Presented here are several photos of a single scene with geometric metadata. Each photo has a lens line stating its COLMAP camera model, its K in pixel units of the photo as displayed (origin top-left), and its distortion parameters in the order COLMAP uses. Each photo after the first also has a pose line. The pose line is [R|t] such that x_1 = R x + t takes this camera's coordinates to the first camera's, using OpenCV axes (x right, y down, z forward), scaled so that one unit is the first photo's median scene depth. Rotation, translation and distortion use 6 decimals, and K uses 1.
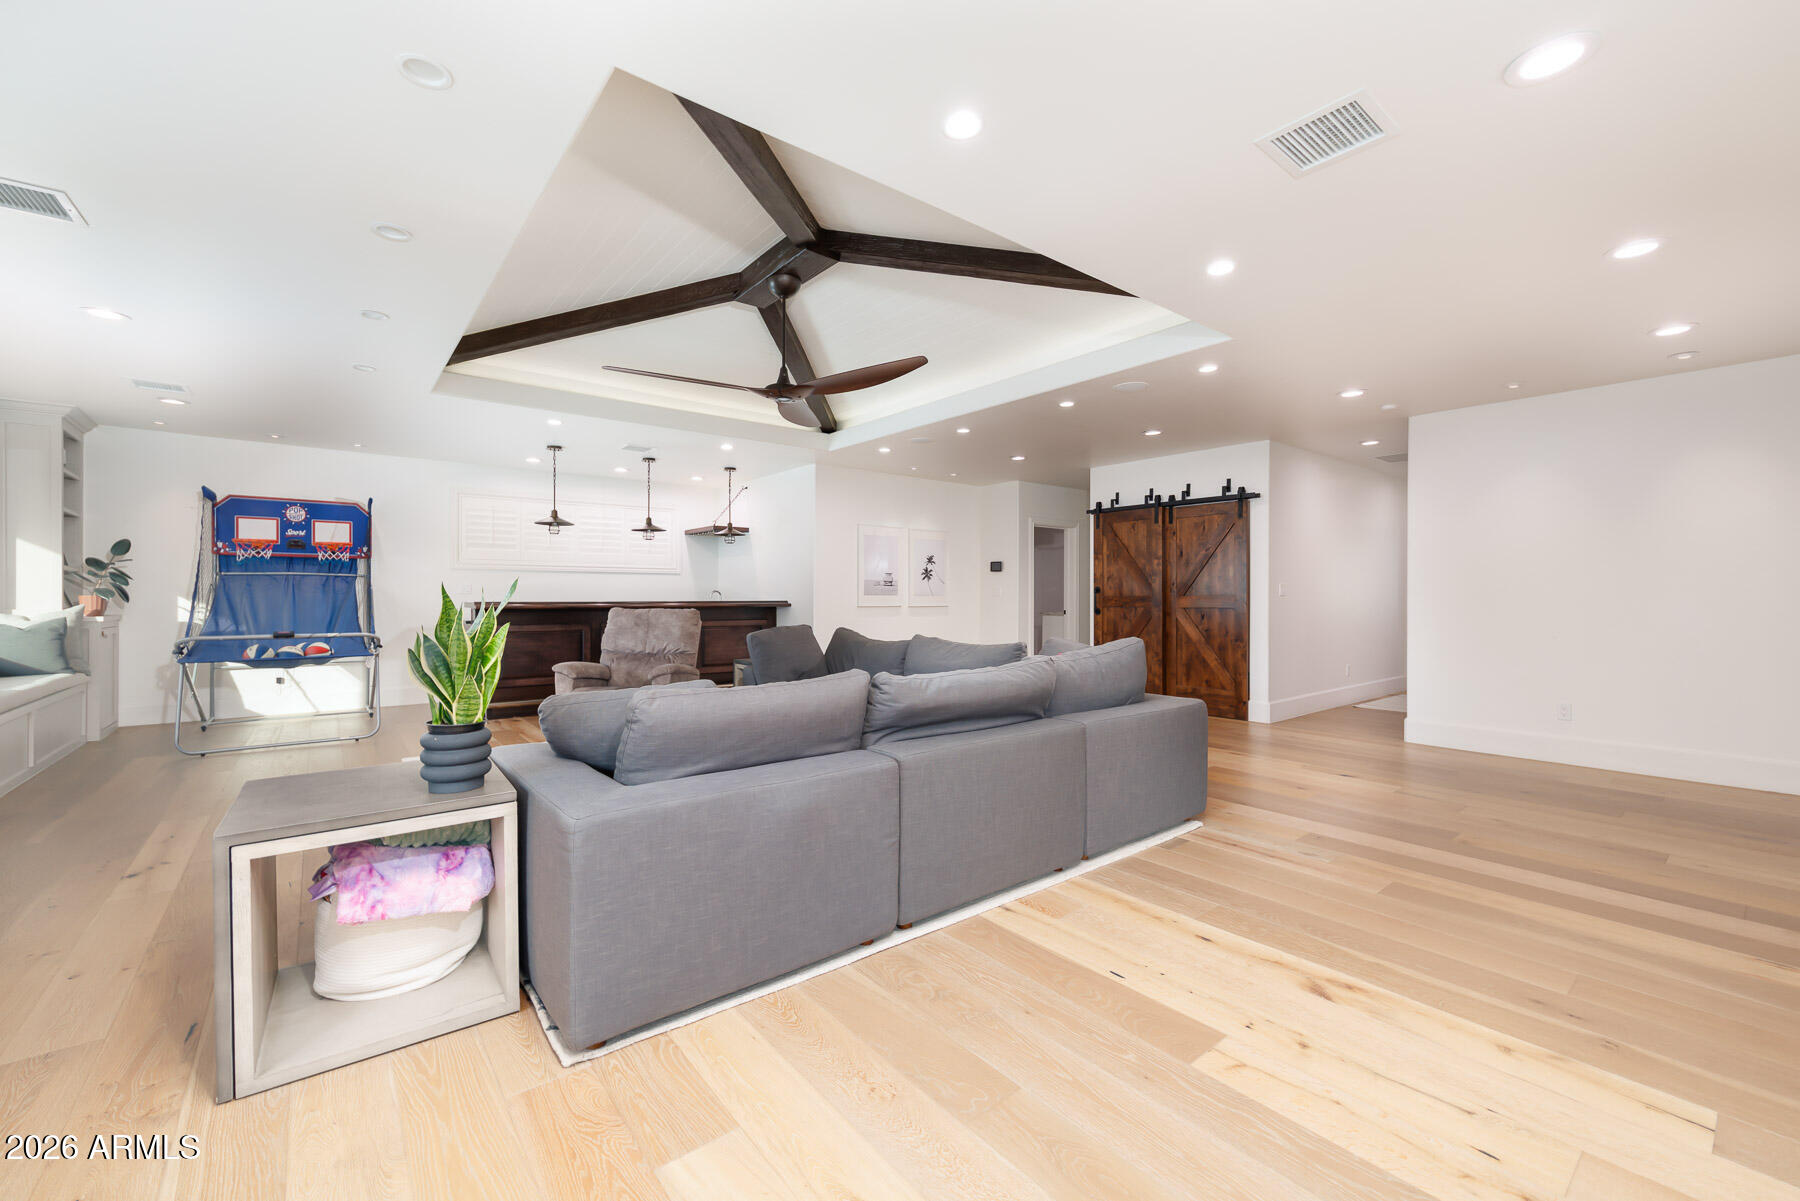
lens RADIAL K [[736.4, 0, 886.2], [0, 736.4, 598.5], [0, 0, 1]] dist [0.003371, 0.000291]
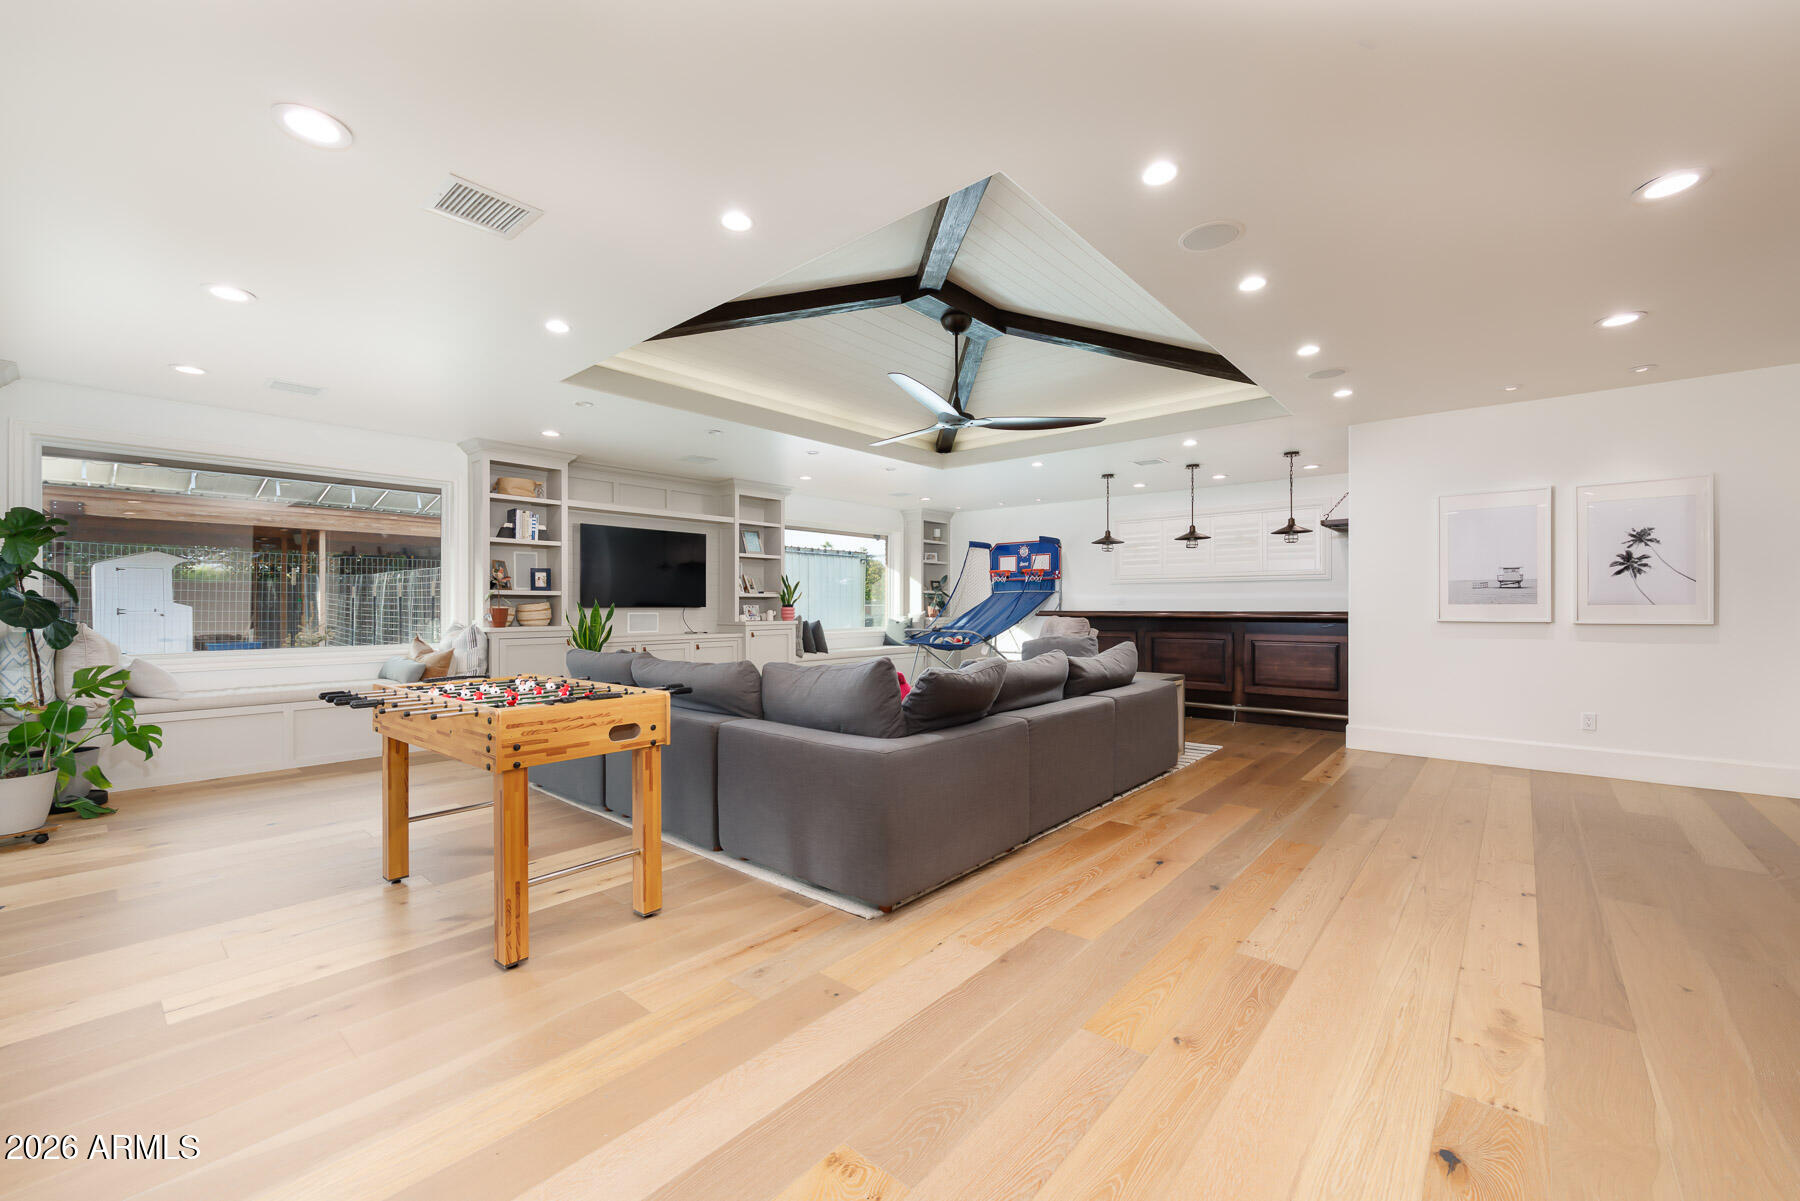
lens RADIAL K [[736.4, 0, 906.6], [0, 736.4, 607.1], [0, 0, 1]] dist [0.003371, 0.000291]
pose [[0.167883, 0.000684, -0.985807, 0.630536], [-0.002921, 0.999996, 0.000197, -0.000359], [0.985803, 0.002846, 0.167885, 0.497856]]
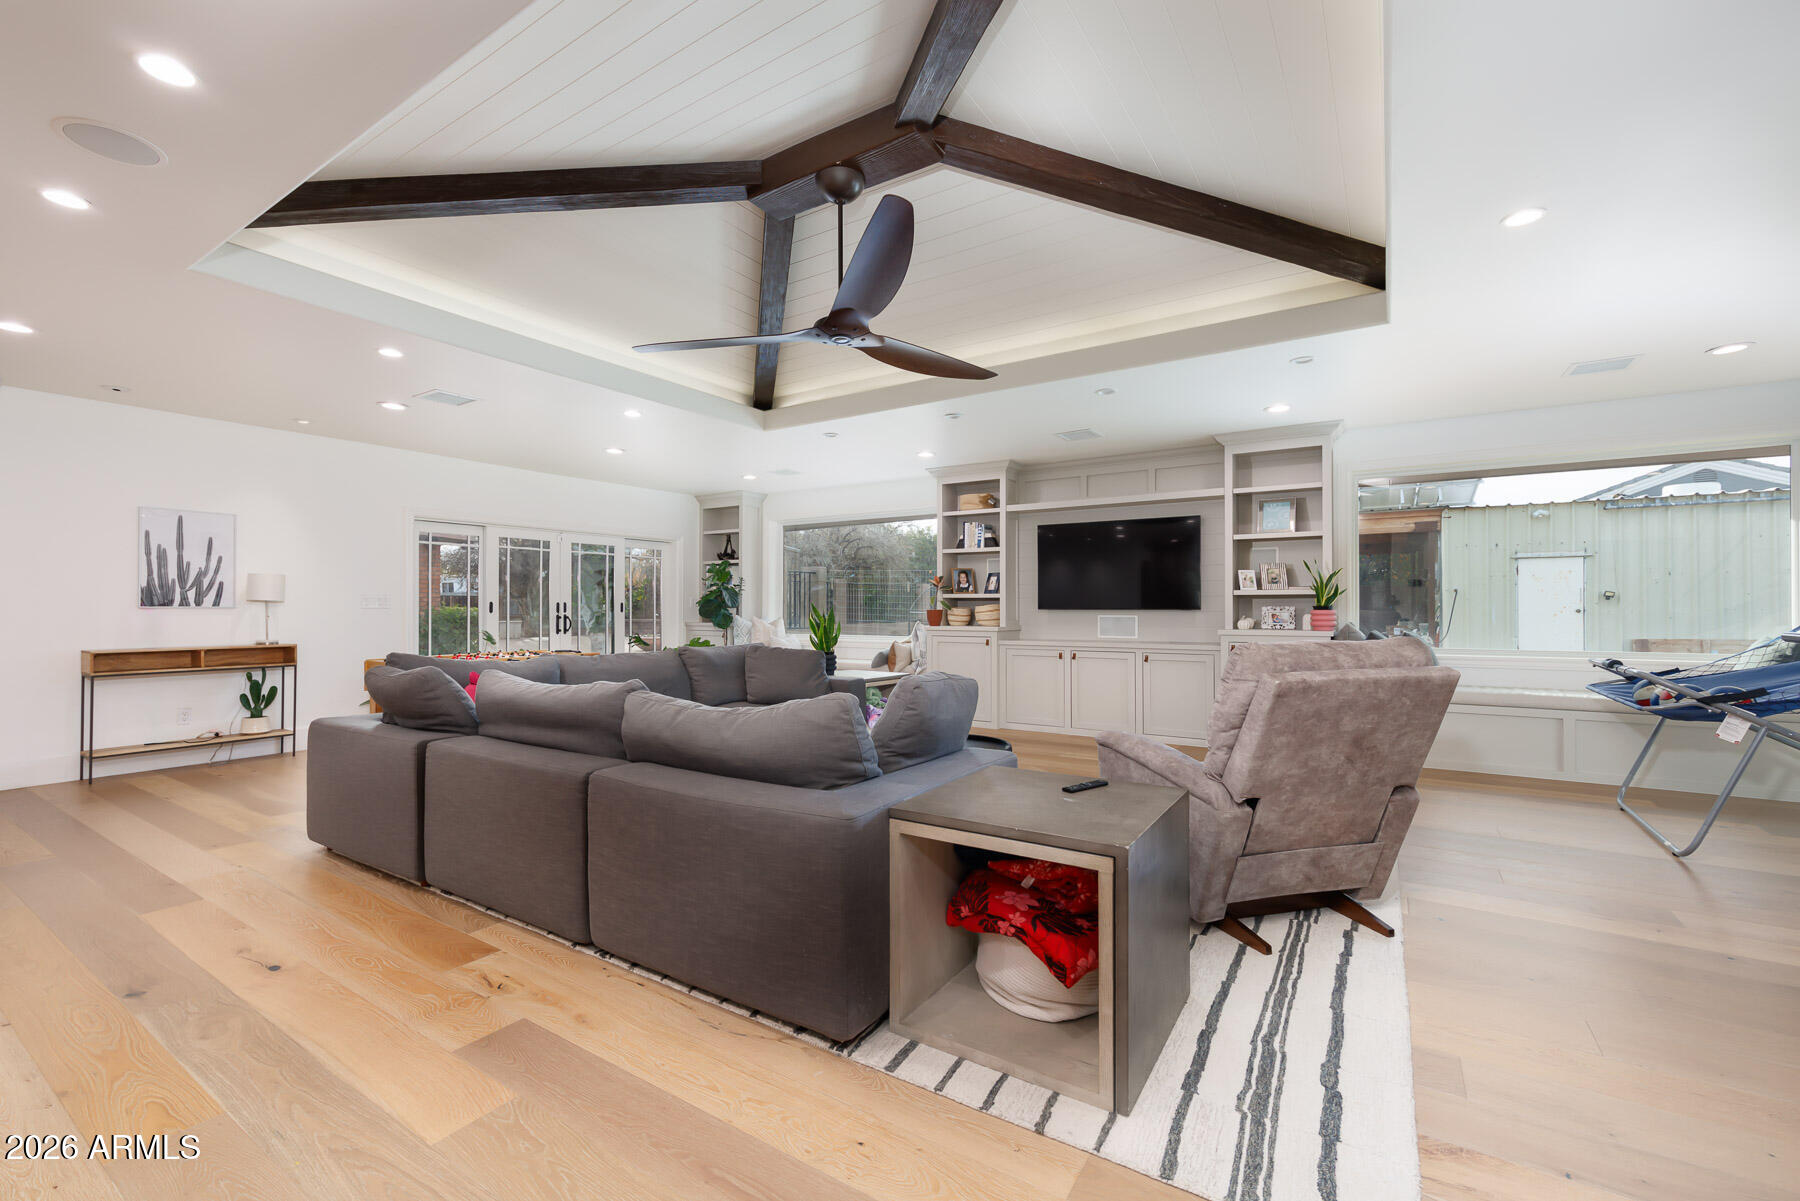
lens RADIAL K [[736.4, 0, 914.6], [0, 736.4, 603.5], [0, 0, 1]] dist [0.003371, 0.000291]
pose [[-0.954938, -0.001133, -0.296804, -0.010586], [-0.000611, 0.999998, -0.001853, -0.004555], [0.296805, -0.001588, -0.954937, 1.174399]]
